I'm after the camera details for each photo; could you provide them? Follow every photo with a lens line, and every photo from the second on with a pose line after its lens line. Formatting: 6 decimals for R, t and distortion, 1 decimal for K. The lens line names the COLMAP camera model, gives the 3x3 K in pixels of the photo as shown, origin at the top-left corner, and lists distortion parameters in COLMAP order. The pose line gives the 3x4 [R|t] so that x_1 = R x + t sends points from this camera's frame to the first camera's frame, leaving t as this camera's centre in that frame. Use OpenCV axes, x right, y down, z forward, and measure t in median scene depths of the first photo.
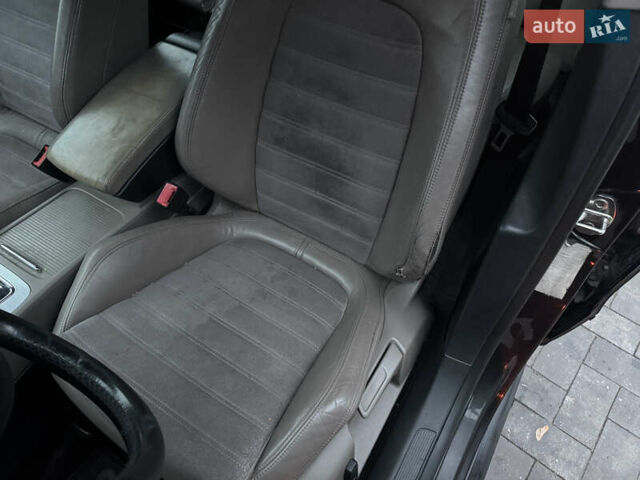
lens RADIAL K [[450.1, 0, 320.0], [0, 450.1, 240.0], [0, 0, 1]] dist [0.030797, -0.038056]
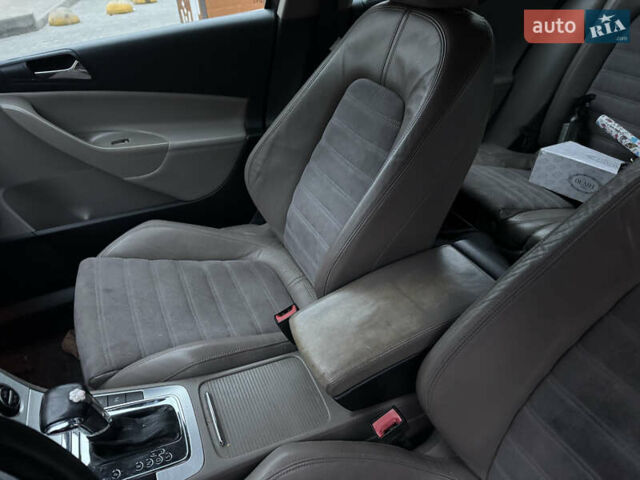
lens RADIAL K [[450.1, 0, 320.0], [0, 450.1, 240.0], [0, 0, 1]] dist [0.030797, -0.038056]
pose [[0.825779, 0.302513, -0.475999, -0.157100], [-0.442523, 0.870775, -0.214298, -0.161214], [0.349660, 0.387603, 0.852937, 0.156173]]
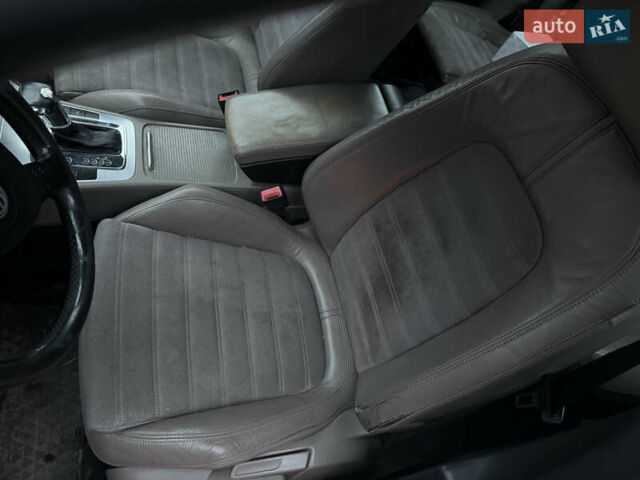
lens RADIAL K [[450.1, 0, 320.0], [0, 450.1, 240.0], [0, 0, 1]] dist [0.030797, -0.038056]
pose [[0.671910, 0.695574, -0.254390, 0.105585], [-0.704072, 0.706465, 0.072038, -0.188300], [0.229825, 0.130706, 0.964415, -0.022106]]
